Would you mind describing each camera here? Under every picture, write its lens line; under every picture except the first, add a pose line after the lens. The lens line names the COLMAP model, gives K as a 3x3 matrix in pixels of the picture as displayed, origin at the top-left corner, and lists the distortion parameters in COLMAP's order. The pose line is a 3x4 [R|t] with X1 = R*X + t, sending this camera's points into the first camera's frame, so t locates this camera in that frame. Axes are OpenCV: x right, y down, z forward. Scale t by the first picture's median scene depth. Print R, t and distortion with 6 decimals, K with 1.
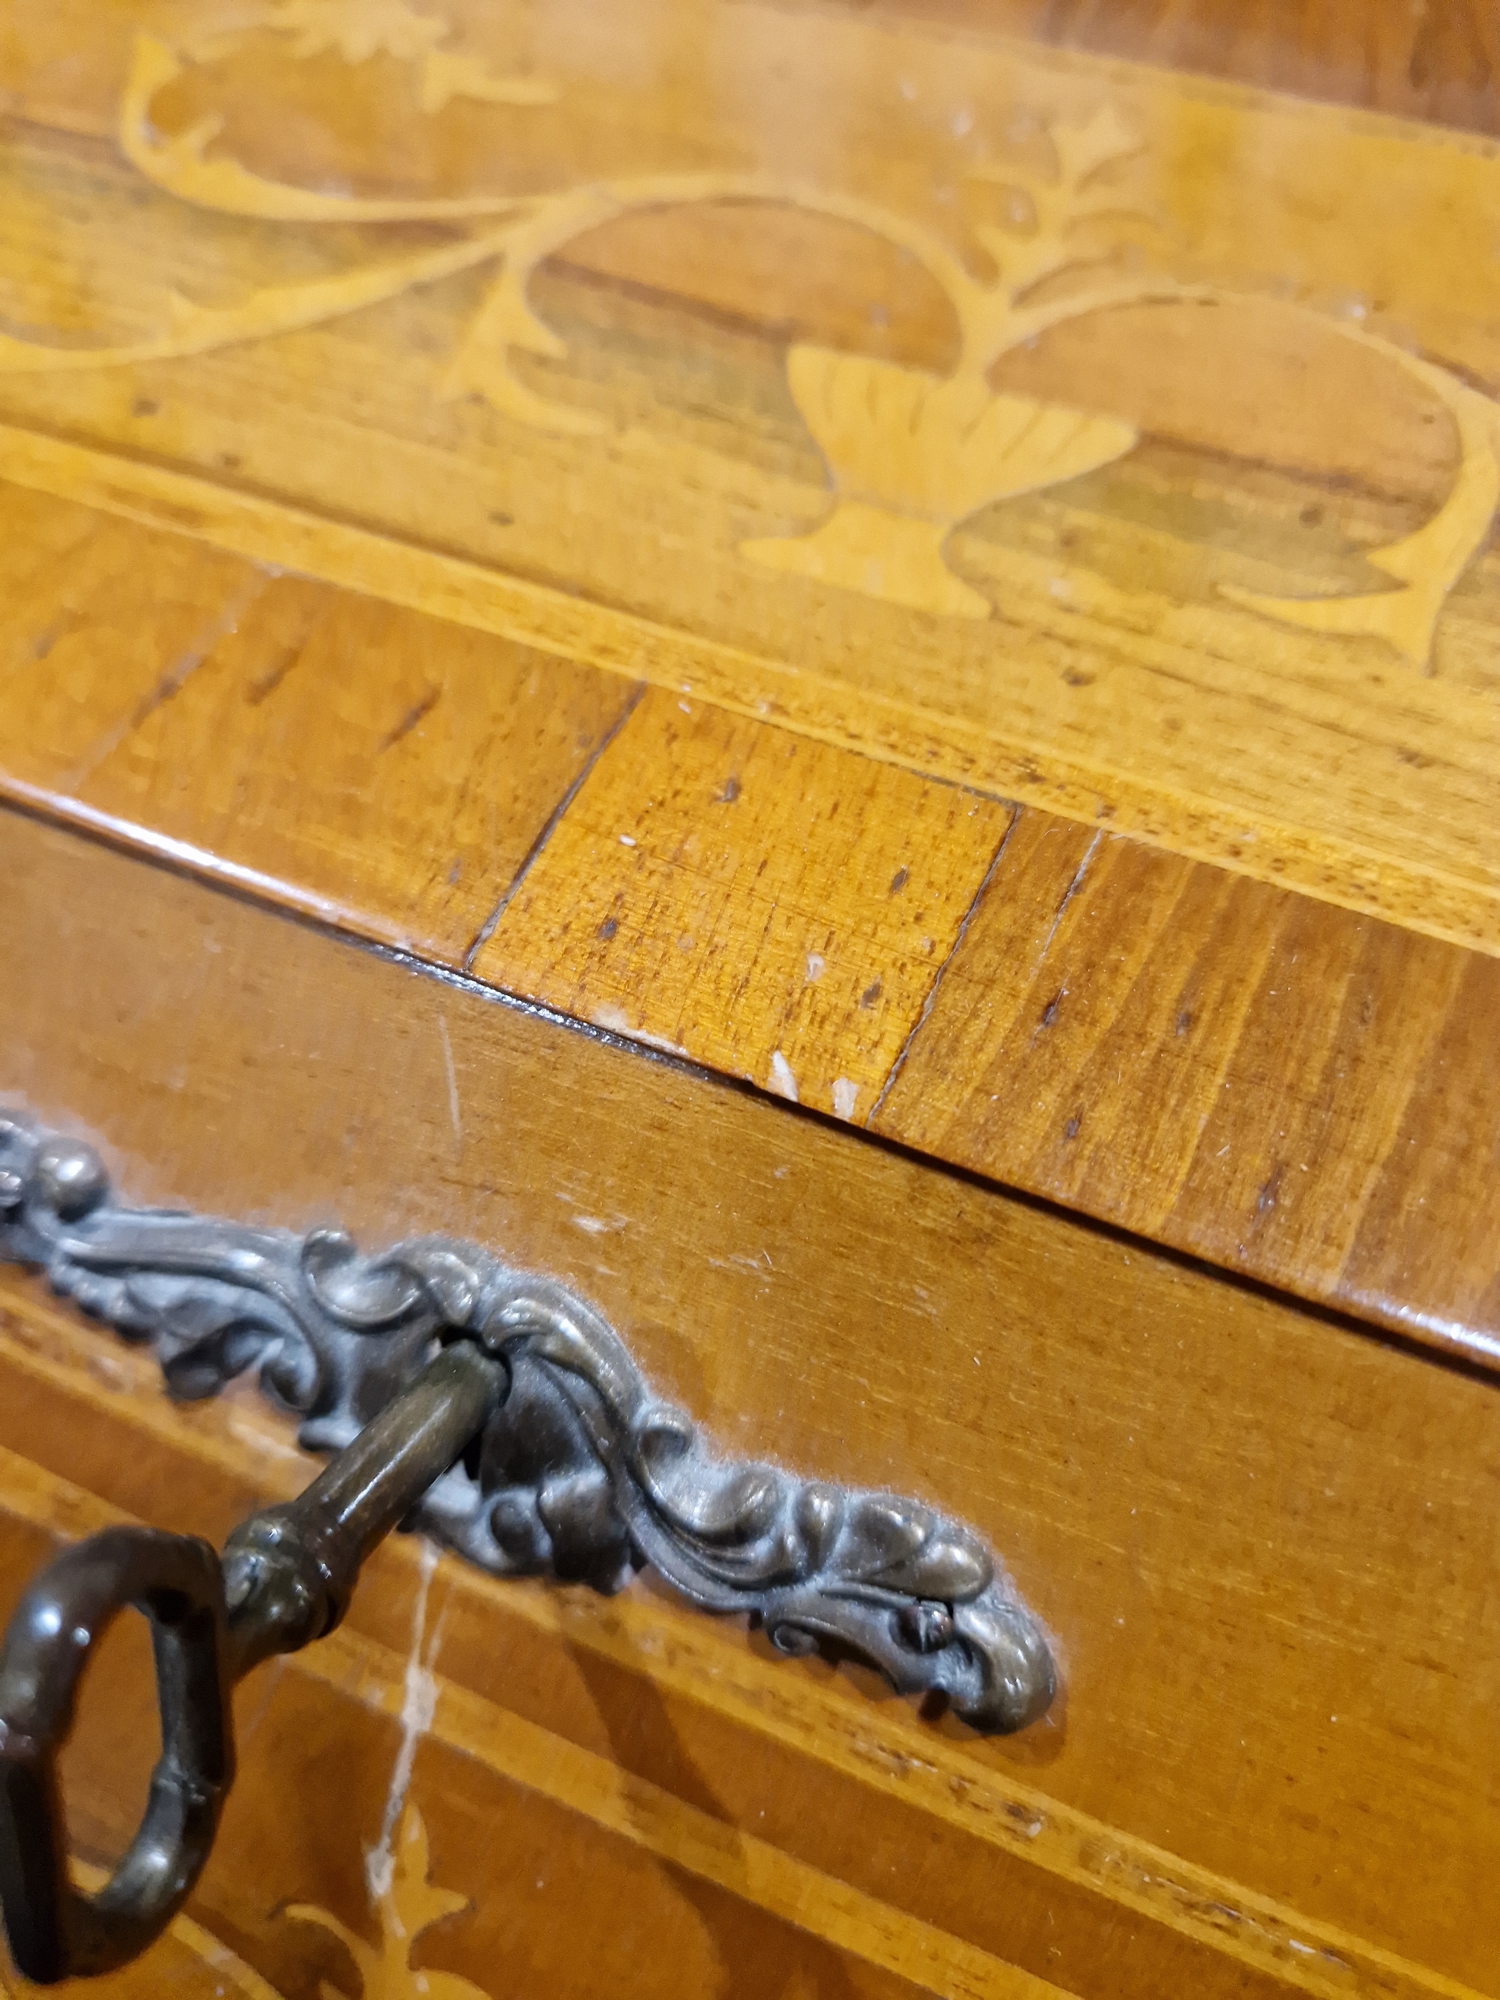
lens RADIAL K [[1443.8, 0, 757.3], [0, 1443.8, 982.9], [0, 0, 1]] dist [-0.013509, -0.036669]
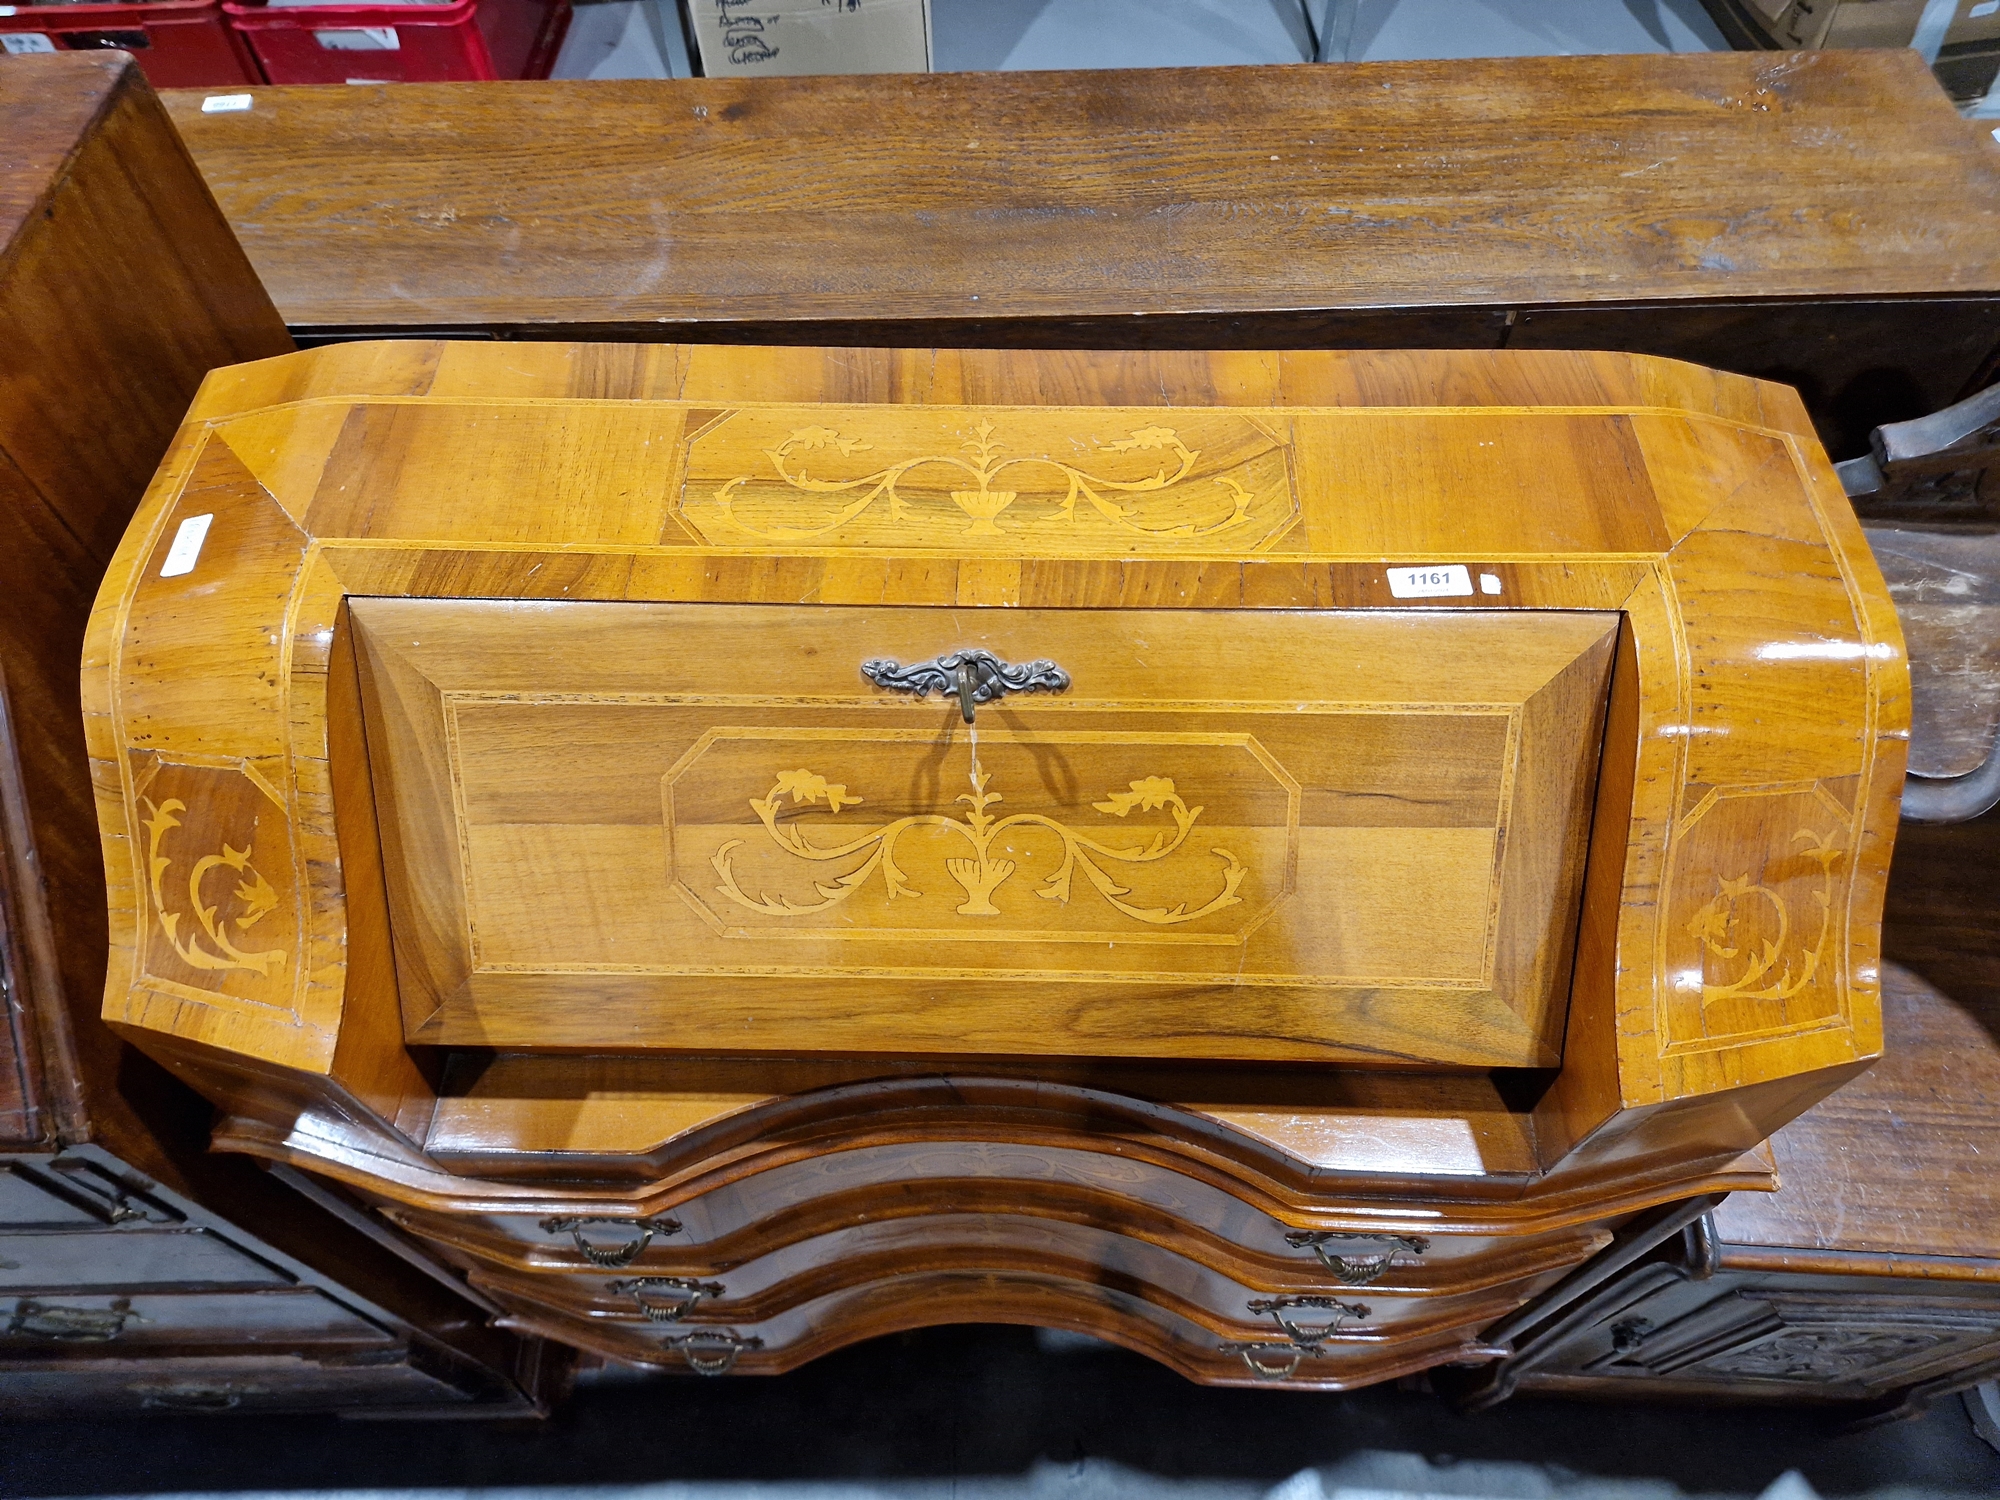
lens RADIAL K [[1308.6, 0, 1001.7], [0, 1308.6, 760.4], [0, 0, 1]] dist [0.072389, -0.064375]
pose [[0.924236, -0.316883, 0.213010, -1.404506], [0.322569, 0.946508, 0.008463, 0.634452], [-0.204298, 0.060888, 0.977013, -4.567133]]
